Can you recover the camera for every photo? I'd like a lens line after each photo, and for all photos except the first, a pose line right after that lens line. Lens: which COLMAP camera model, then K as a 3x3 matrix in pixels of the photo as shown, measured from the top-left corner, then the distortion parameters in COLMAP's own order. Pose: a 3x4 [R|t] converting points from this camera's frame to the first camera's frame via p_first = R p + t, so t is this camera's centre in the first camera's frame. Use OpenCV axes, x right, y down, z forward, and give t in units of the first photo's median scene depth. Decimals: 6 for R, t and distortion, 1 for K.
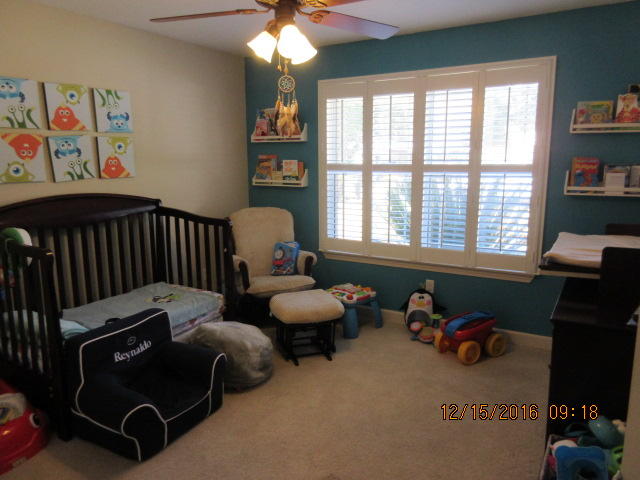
lens RADIAL K [[475.1, 0, 320.0], [0, 475.1, 240.0], [0, 0, 1]] dist [-0.006927, 0.000633]
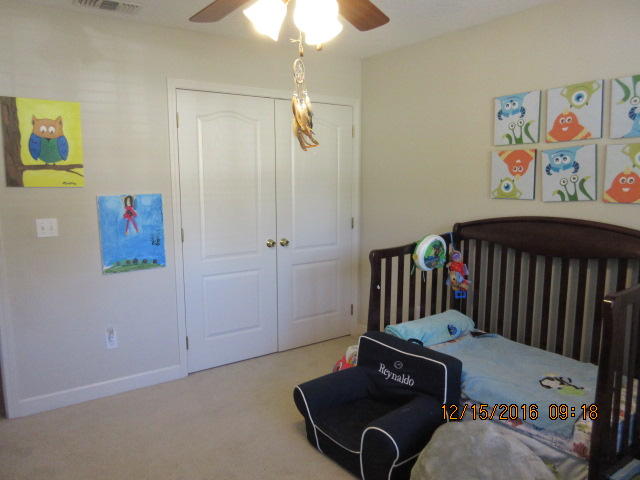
lens RADIAL K [[475.1, 0, 320.0], [0, 475.1, 240.0], [0, 0, 1]] dist [-0.006927, 0.000633]
pose [[-0.408639, 0.123270, -0.904333, 0.420544], [-0.155177, 0.967027, 0.201936, -0.167596], [0.899408, 0.222851, -0.376037, 0.979577]]
